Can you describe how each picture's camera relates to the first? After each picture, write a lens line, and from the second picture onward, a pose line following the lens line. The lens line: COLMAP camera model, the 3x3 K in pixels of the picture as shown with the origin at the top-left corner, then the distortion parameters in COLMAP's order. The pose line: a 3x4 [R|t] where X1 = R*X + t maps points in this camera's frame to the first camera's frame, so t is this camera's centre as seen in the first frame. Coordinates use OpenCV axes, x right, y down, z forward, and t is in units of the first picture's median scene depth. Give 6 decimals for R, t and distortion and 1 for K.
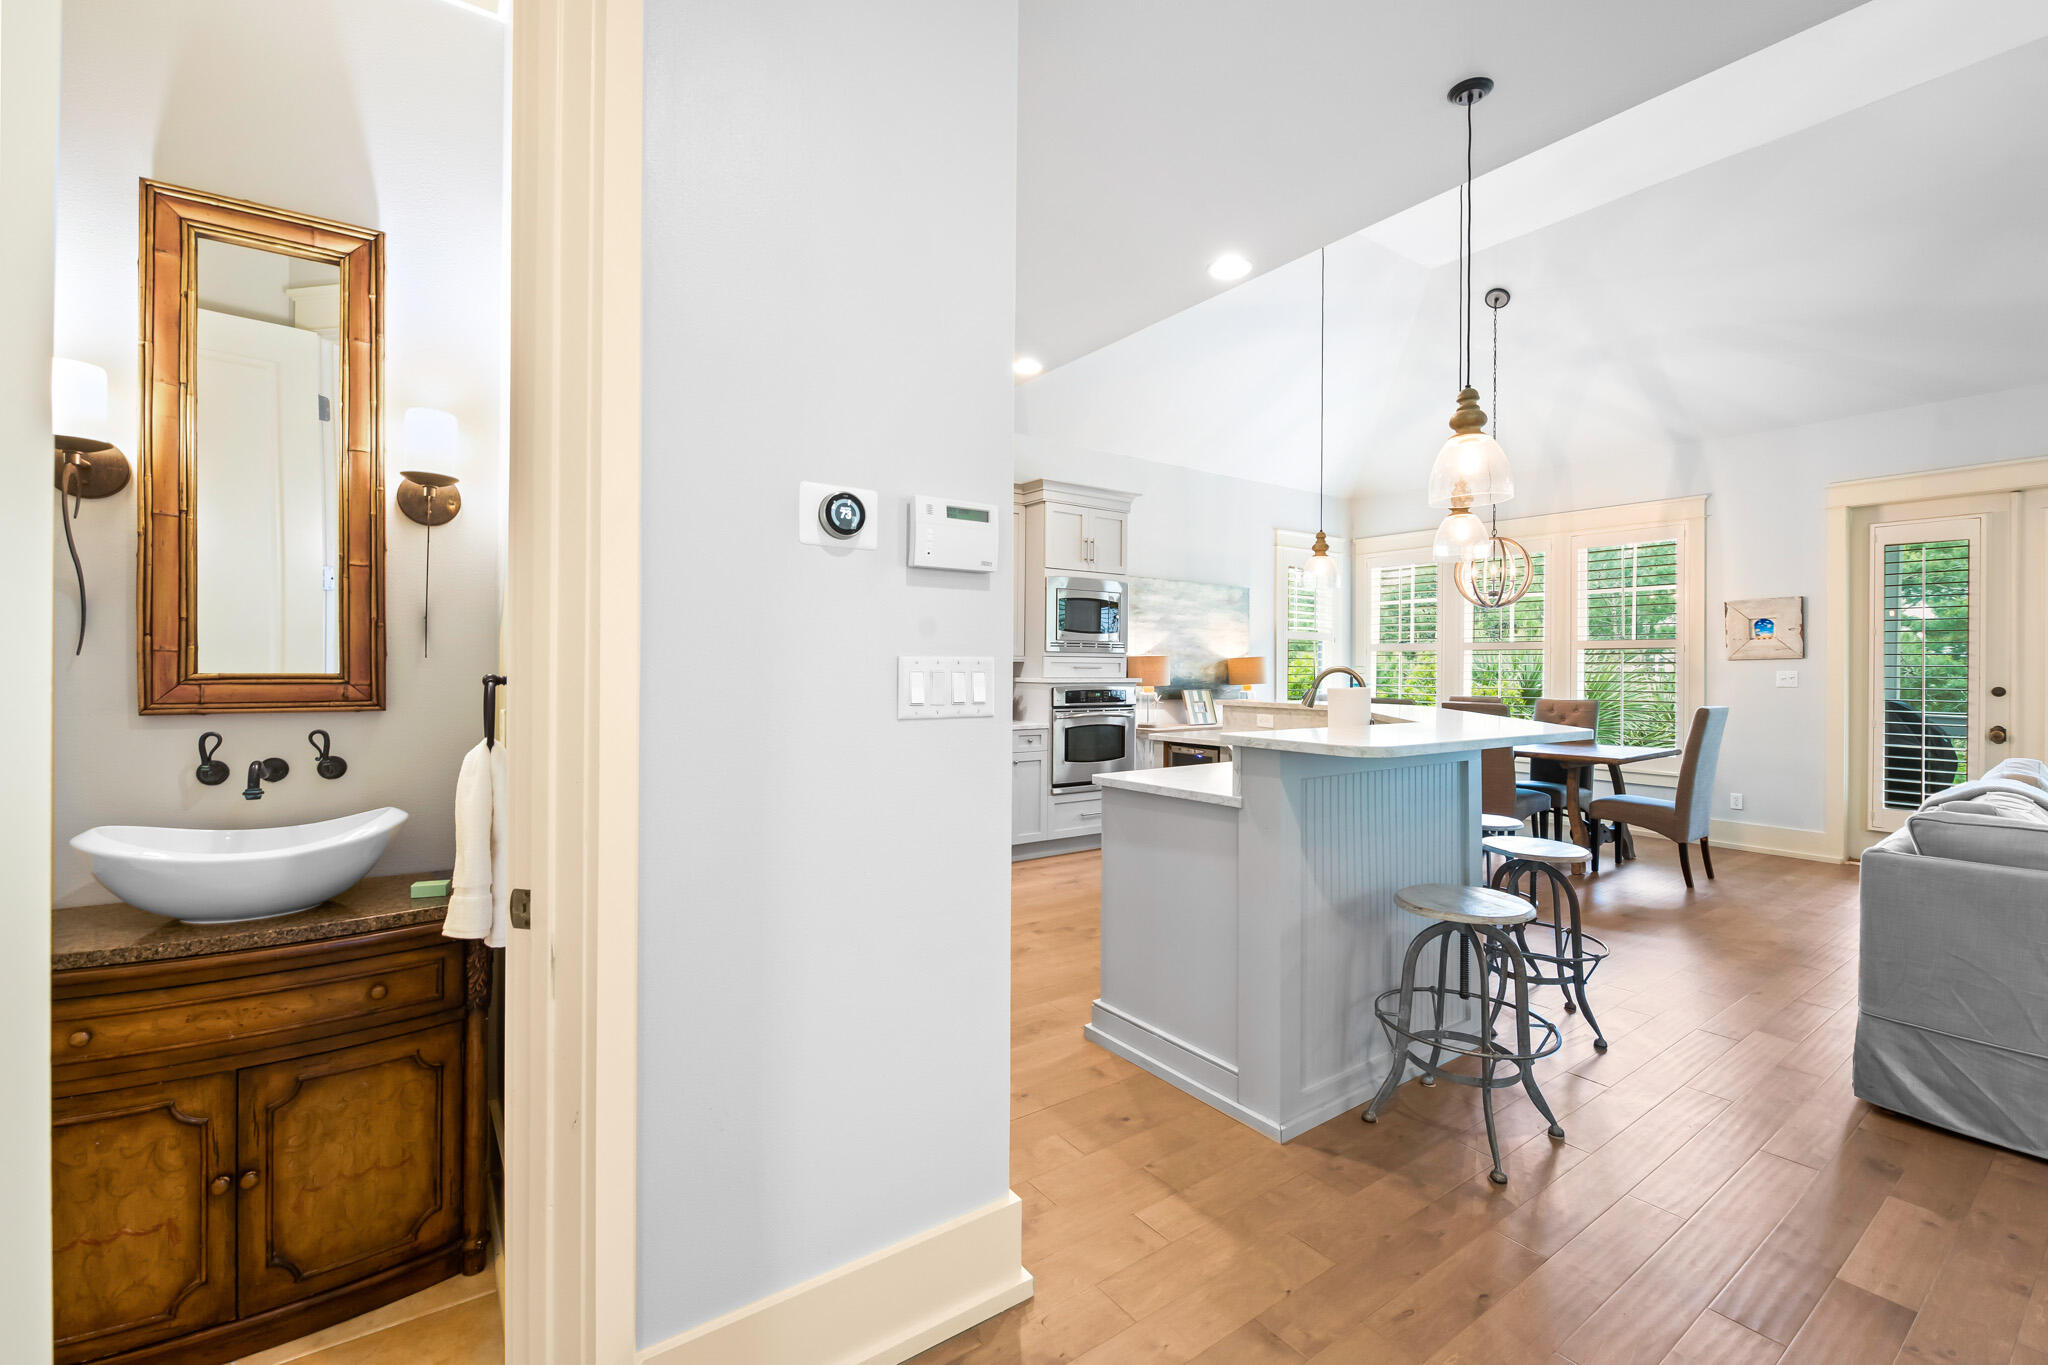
lens RADIAL K [[868.0, 0, 1016.4], [0, 868.0, 672.9], [0, 0, 1]] dist [-0.004040, -0.001163]
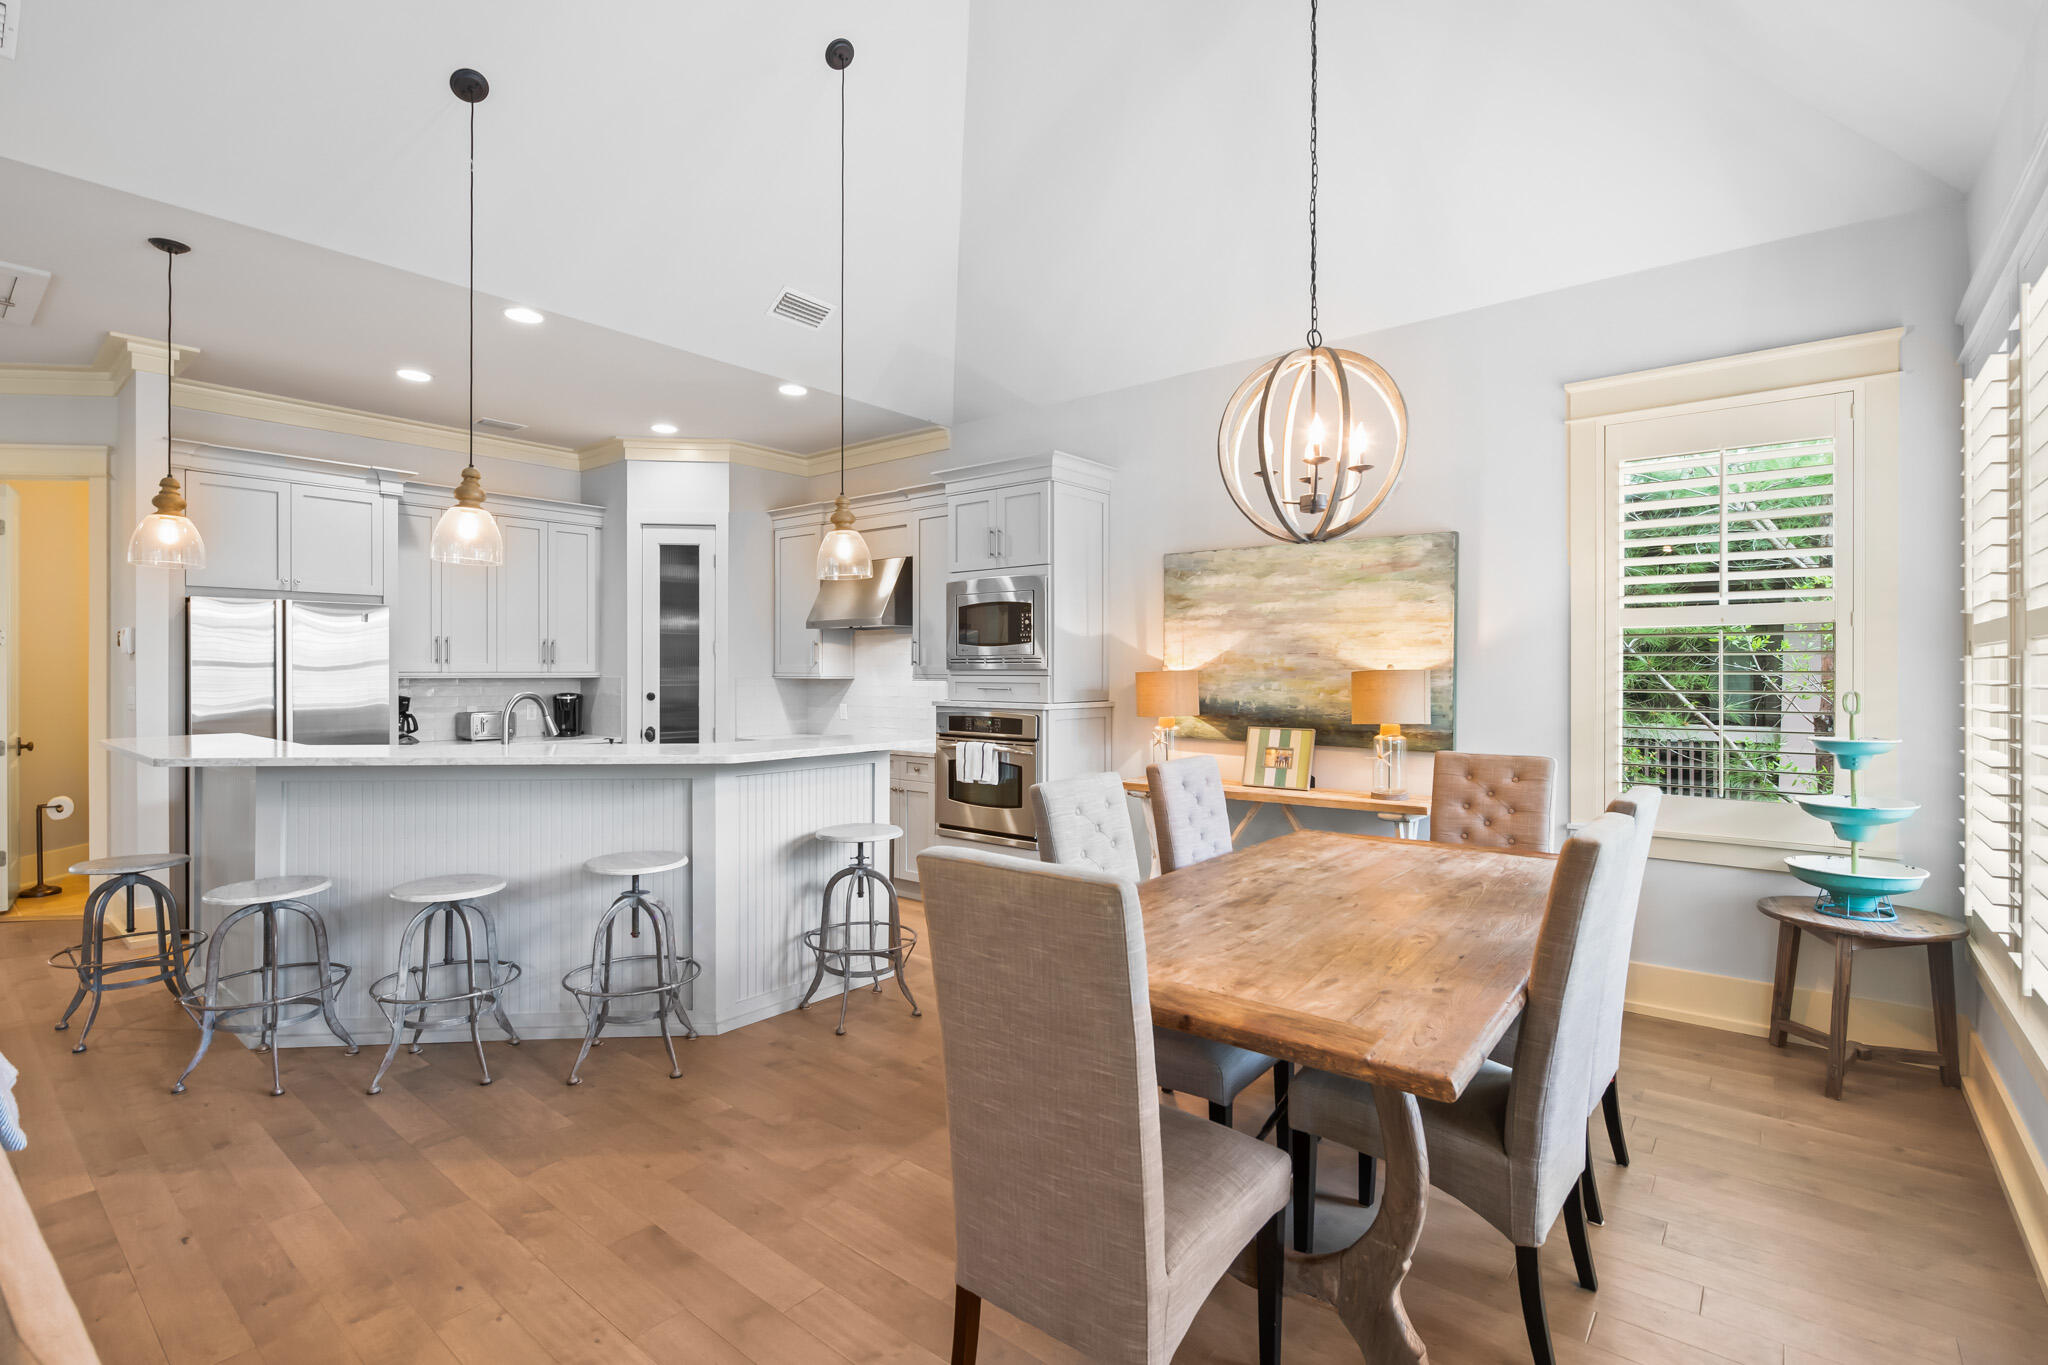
lens RADIAL K [[975.5, 0, 1002.8], [0, 975.5, 678.3], [0, 0, 1]] dist [-0.001230, -0.000905]
pose [[0.238400, -0.001855, -0.971165, 0.943583], [-0.007538, 0.999965, -0.003761, -0.012103], [0.971138, 0.008217, 0.238378, 0.779368]]
